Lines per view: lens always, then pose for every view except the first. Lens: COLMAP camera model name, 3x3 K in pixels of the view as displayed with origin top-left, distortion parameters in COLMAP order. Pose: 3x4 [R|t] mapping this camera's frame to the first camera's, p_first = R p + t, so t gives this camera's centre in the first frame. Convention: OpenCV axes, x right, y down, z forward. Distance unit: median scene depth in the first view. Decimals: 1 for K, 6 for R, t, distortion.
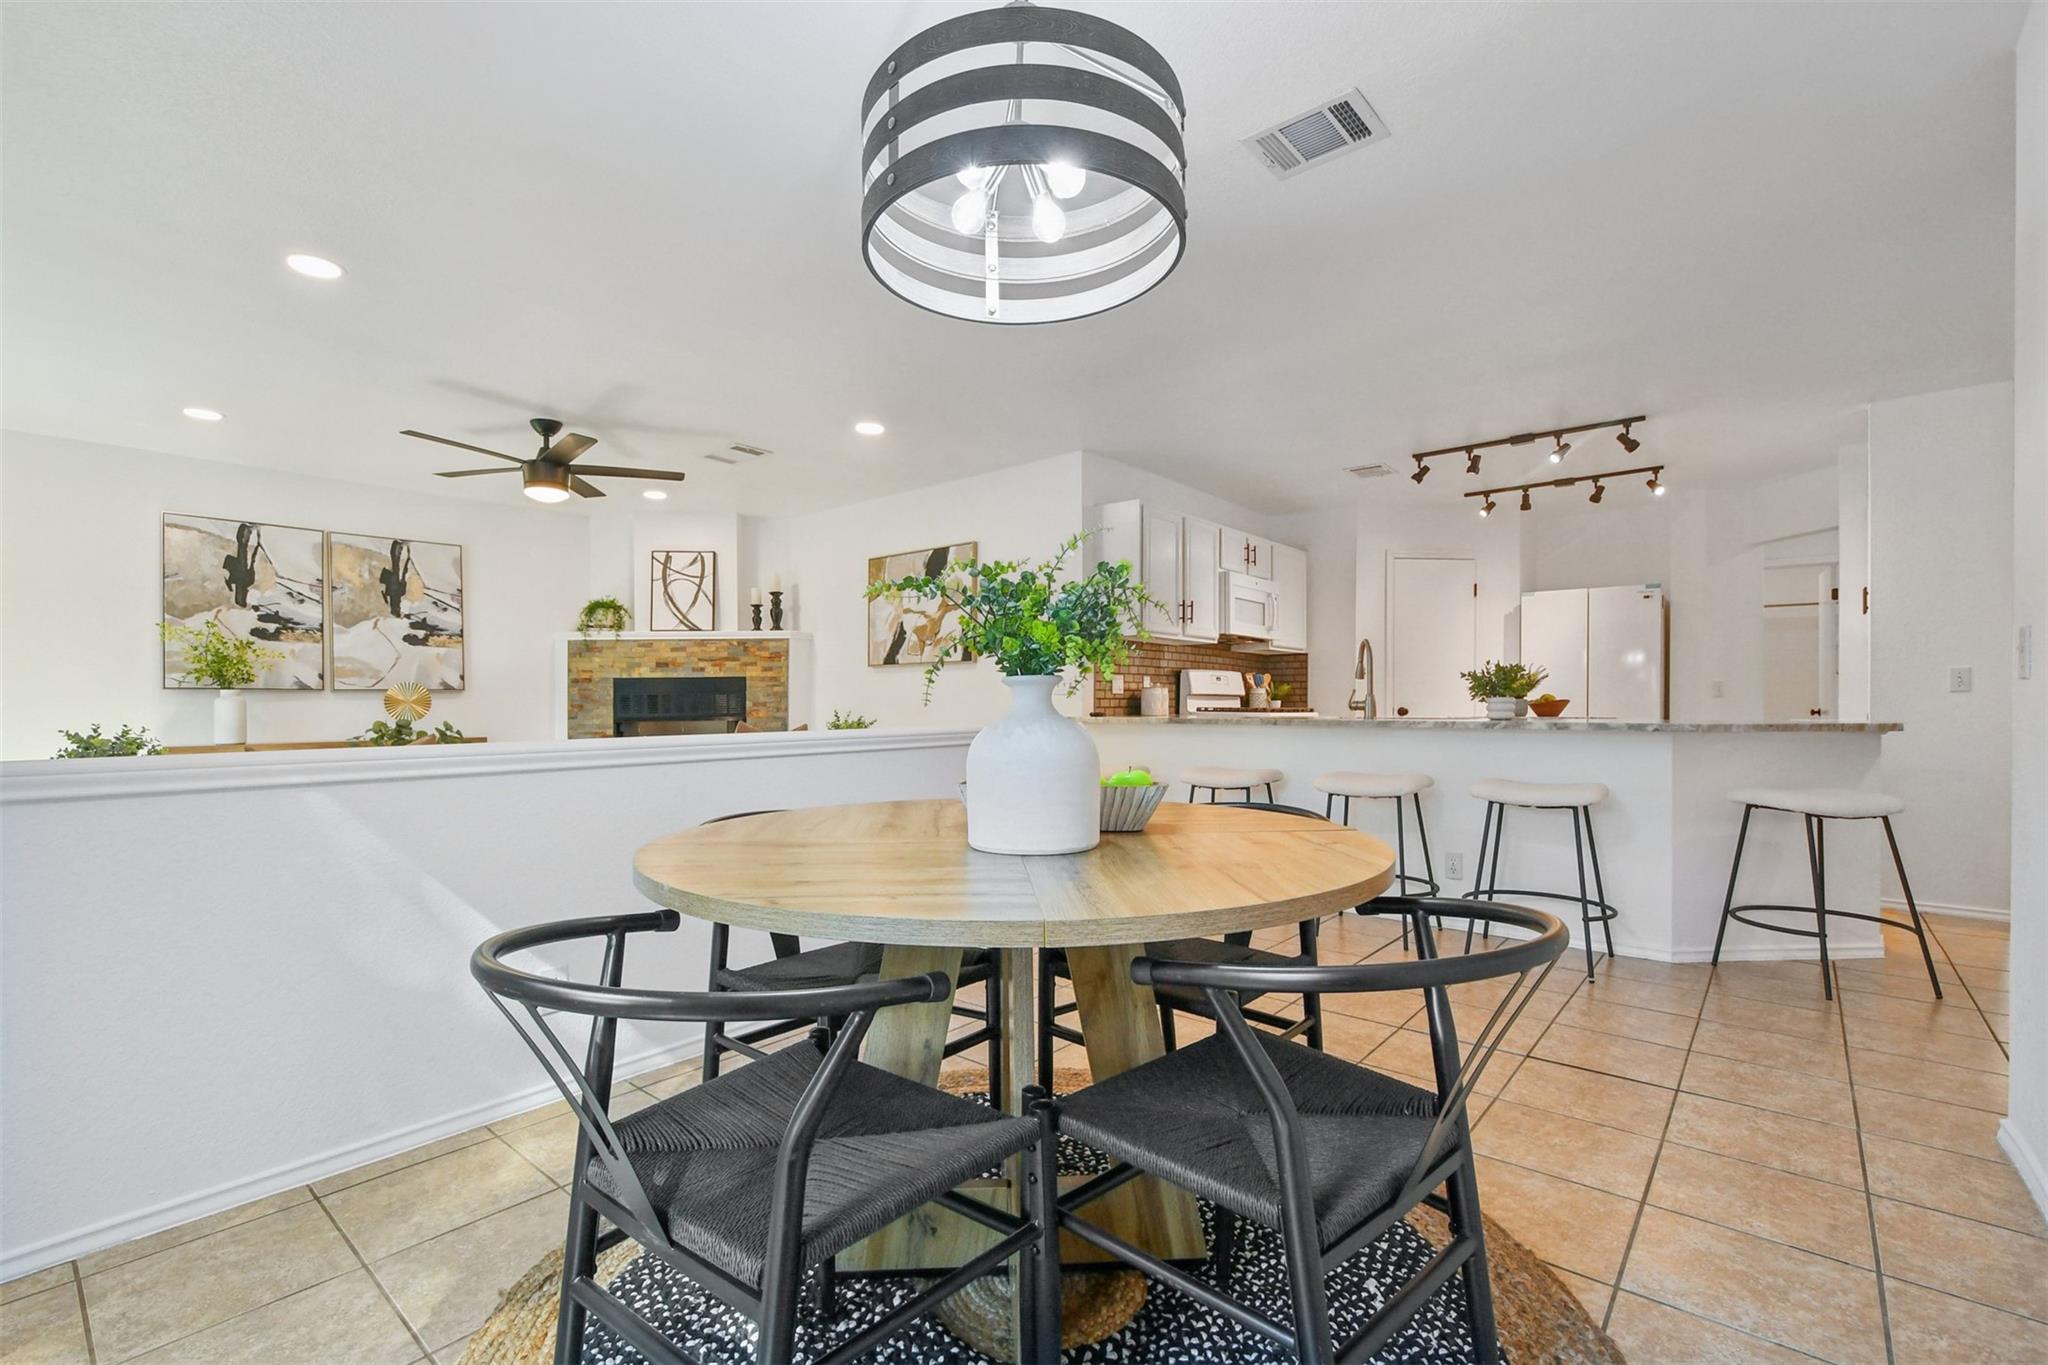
lens RADIAL K [[902.3, 0, 1019.9], [0, 902.3, 712.6], [0, 0, 1]] dist [-0.003260, -0.000772]
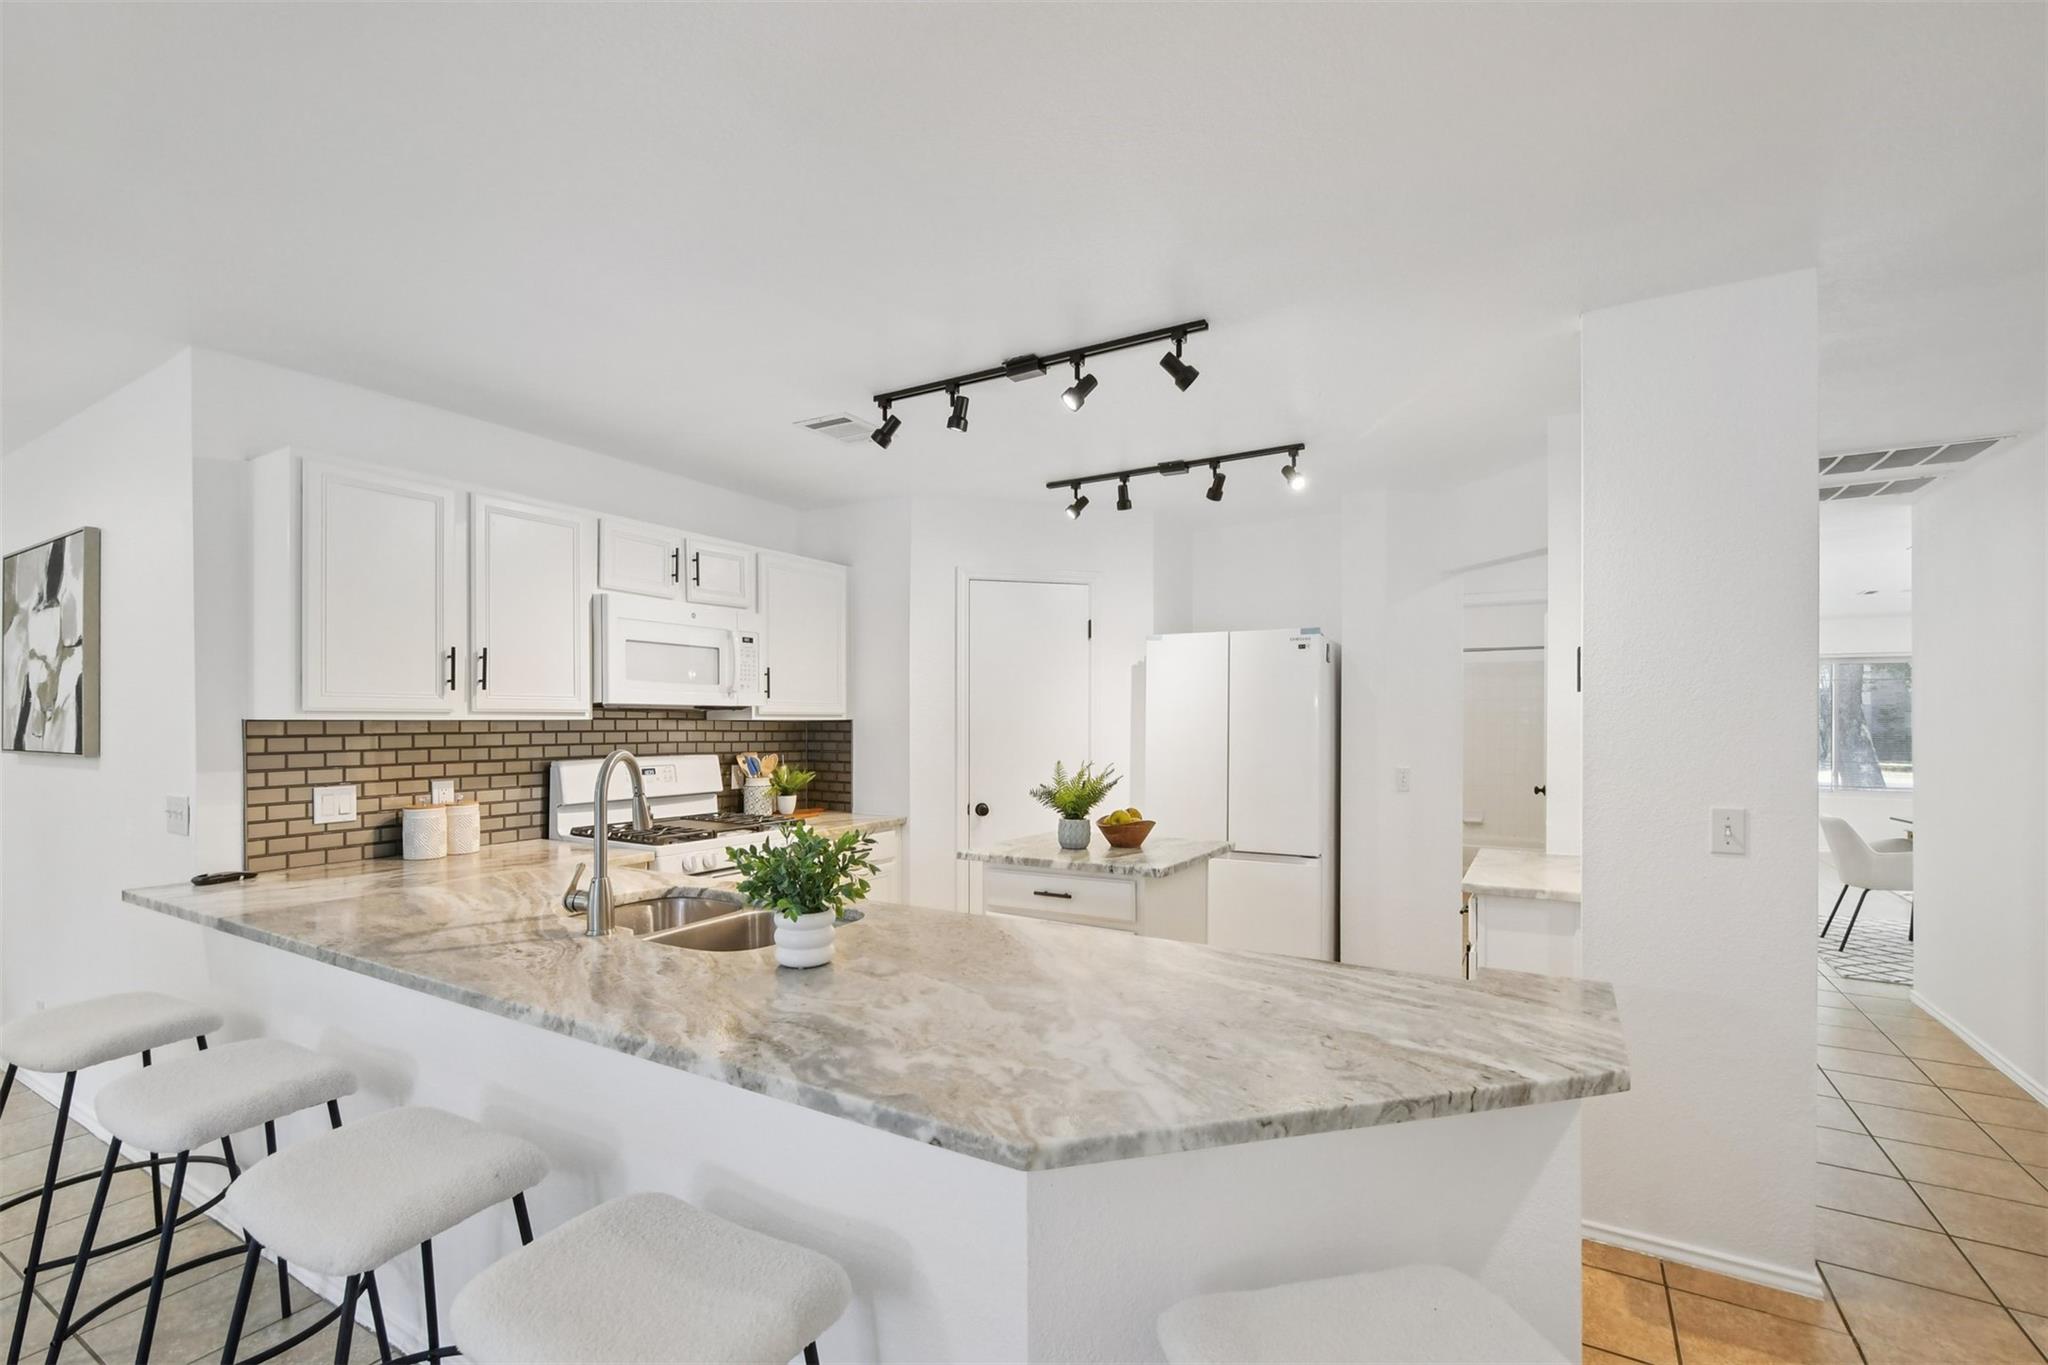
lens RADIAL K [[885.7, 0, 1022.2], [0, 885.7, 724.8], [0, 0, 1]] dist [0.001645, 0.000024]
pose [[0.985906, -0.001645, 0.167290, 0.381327], [0.001792, 0.999998, -0.000723, -0.070308], [-0.167289, 0.001013, 0.985907, 0.385397]]
